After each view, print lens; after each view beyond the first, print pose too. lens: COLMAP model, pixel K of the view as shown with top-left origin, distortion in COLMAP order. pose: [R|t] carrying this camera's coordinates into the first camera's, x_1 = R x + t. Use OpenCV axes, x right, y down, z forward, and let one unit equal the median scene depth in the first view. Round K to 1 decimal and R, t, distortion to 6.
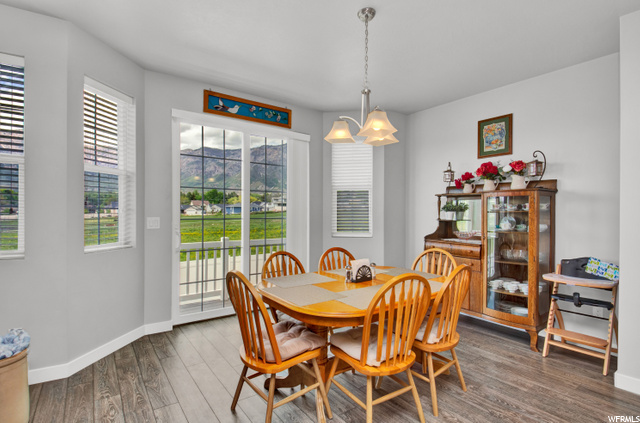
lens RADIAL K [[313.7, 0, 319.9], [0, 313.7, 220.4], [0, 0, 1]] dist [-0.002674, -0.000100]
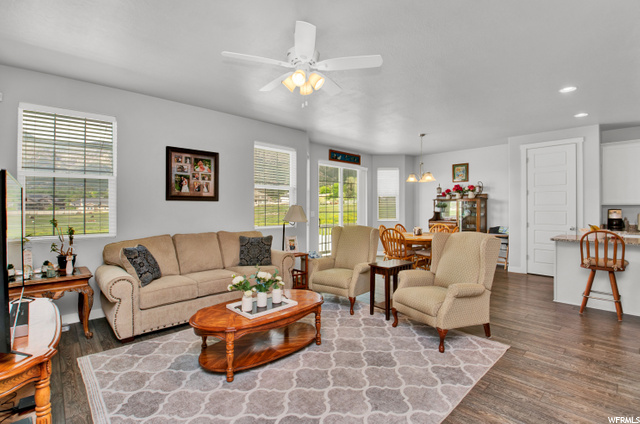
lens RADIAL K [[288.9, 0, 321.2], [0, 288.9, 213.1], [0, 0, 1]] dist [0.002271, -0.006620]
pose [[0.992982, -0.005844, 0.118125, -0.659687], [0.006675, 0.999956, -0.006634, 0.016684], [-0.118081, 0.007376, 0.992977, -0.897911]]
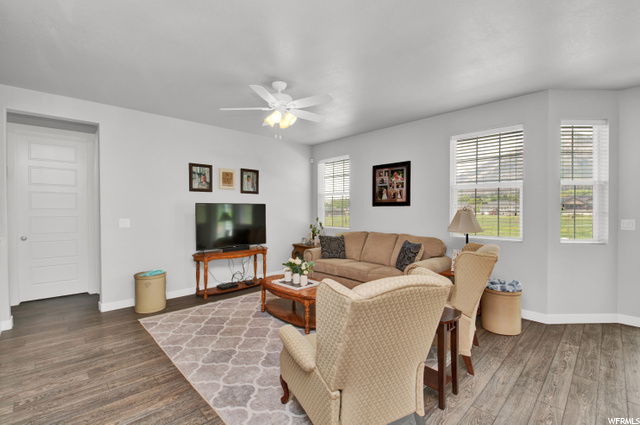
lens RADIAL K [[288.9, 0, 314.9], [0, 288.9, 206.9], [0, 0, 1]] dist [0.002271, -0.006620]
pose [[0.134531, -0.018627, -0.990734, 0.306128], [-0.030539, 0.999270, -0.022934, 0.002309], [0.990439, 0.033341, 0.133864, -0.223371]]
